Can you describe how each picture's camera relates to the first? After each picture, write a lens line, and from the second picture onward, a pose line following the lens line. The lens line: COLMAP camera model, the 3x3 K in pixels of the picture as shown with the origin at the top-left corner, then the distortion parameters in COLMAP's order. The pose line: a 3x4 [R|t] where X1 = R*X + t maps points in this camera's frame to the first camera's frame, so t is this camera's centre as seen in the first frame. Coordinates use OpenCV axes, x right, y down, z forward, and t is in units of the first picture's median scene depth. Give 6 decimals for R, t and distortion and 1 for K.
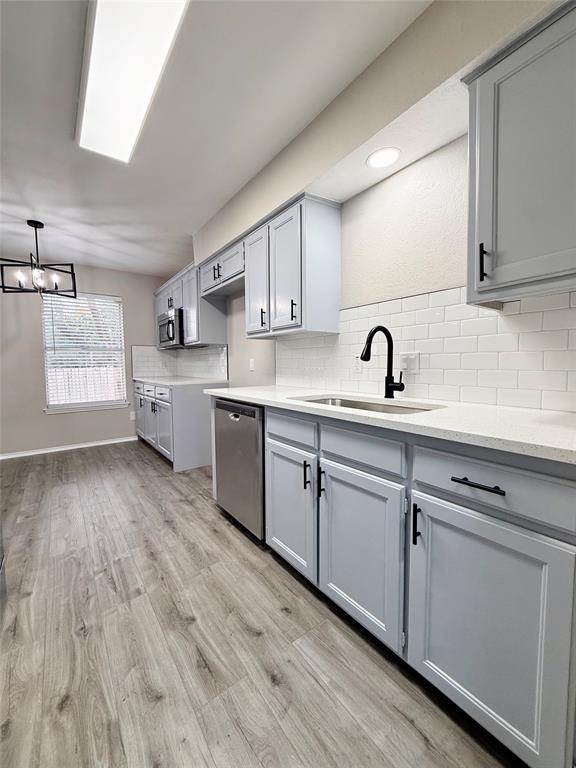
lens RADIAL K [[306.7, 0, 288.4], [0, 306.7, 381.3], [0, 0, 1]] dist [-0.002450, 0.000609]
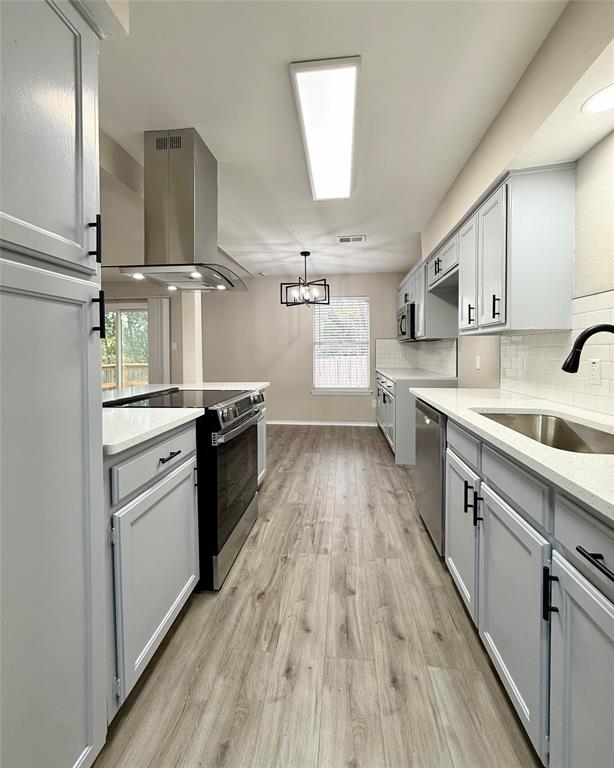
lens RADIAL K [[326.7, 0, 307.0], [0, 326.7, 355.8], [0, 0, 1]] dist [-0.001321, -0.000112]
pose [[0.726349, 0.017731, -0.687097, 0.304925], [-0.045394, 0.998722, -0.022214, -0.055011], [0.685826, 0.047325, 0.726226, -0.034078]]
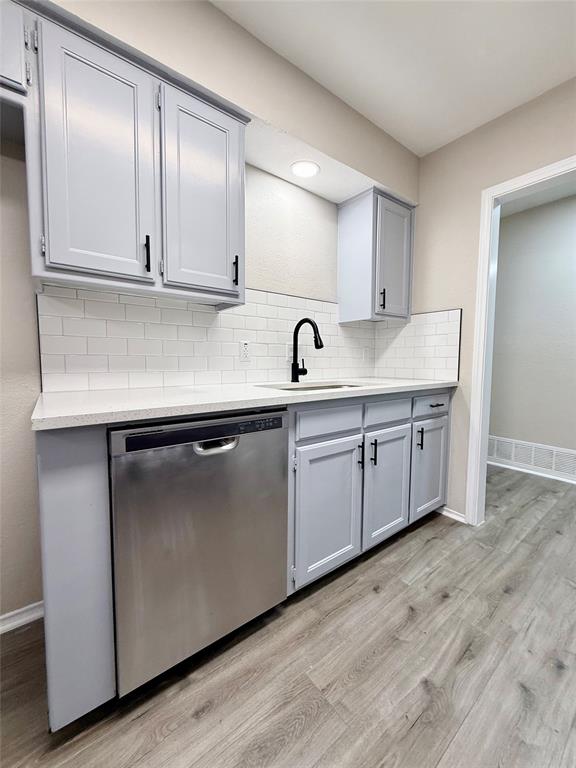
lens RADIAL K [[306.7, 0, 287.6], [0, 306.7, 381.7], [0, 0, 1]] dist [-0.002450, 0.000609]
pose [[-0.011421, -0.062791, 0.997961, -0.806060], [0.054021, 0.996530, 0.063319, -0.021091], [-0.998474, 0.054634, -0.007989, 1.039208]]
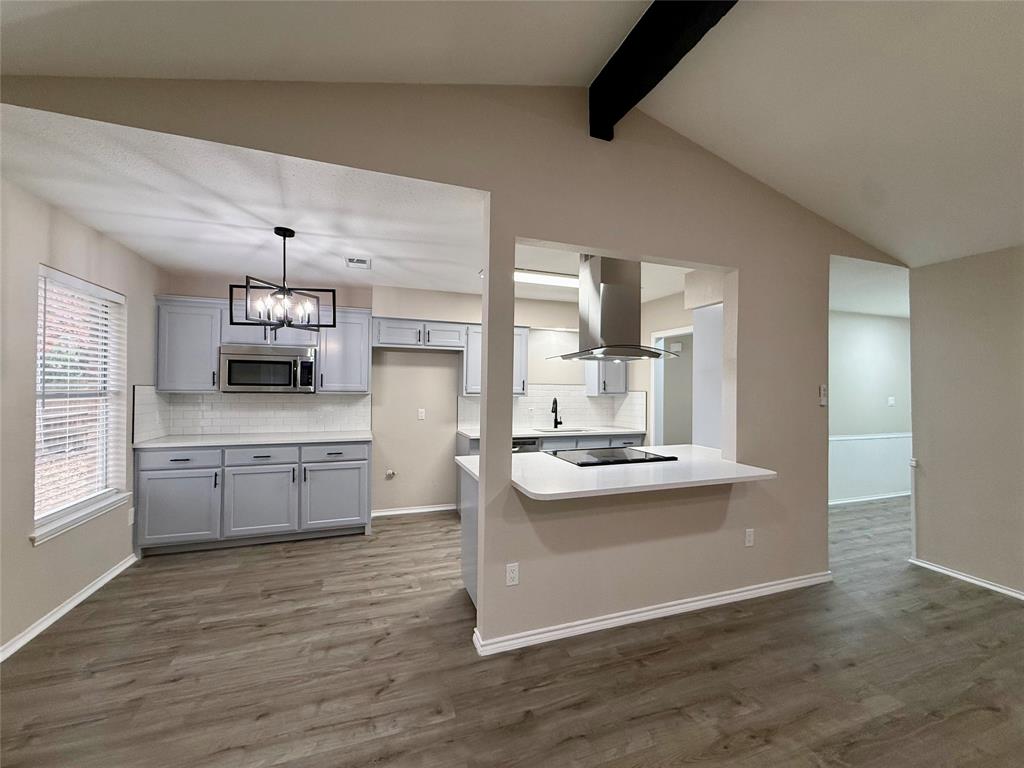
lens RADIAL K [[408.9, 0, 492.8], [0, 408.9, 389.3], [0, 0, 1]] dist [-0.002450, 0.000609]
pose [[0.328563, 0.010492, 0.944424, -2.706426], [0.042635, 0.998754, -0.025929, -0.176478], [-0.943519, 0.048784, 0.327706, 0.430088]]
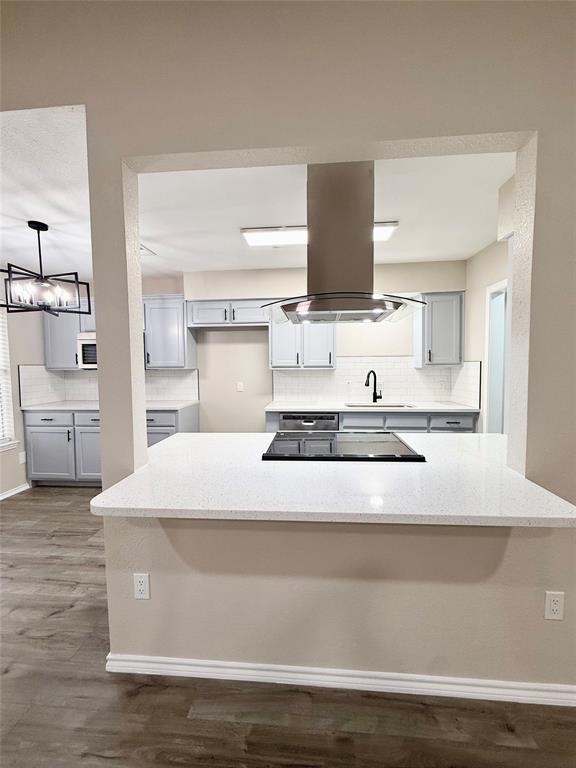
lens RADIAL K [[306.7, 0, 291.8], [0, 306.7, 385.8], [0, 0, 1]] dist [-0.002450, 0.000609]
pose [[0.675666, -0.047116, 0.735701, -1.673397], [0.047396, 0.998667, 0.020428, -0.135911], [-0.735683, 0.021066, 0.676999, -0.046388]]
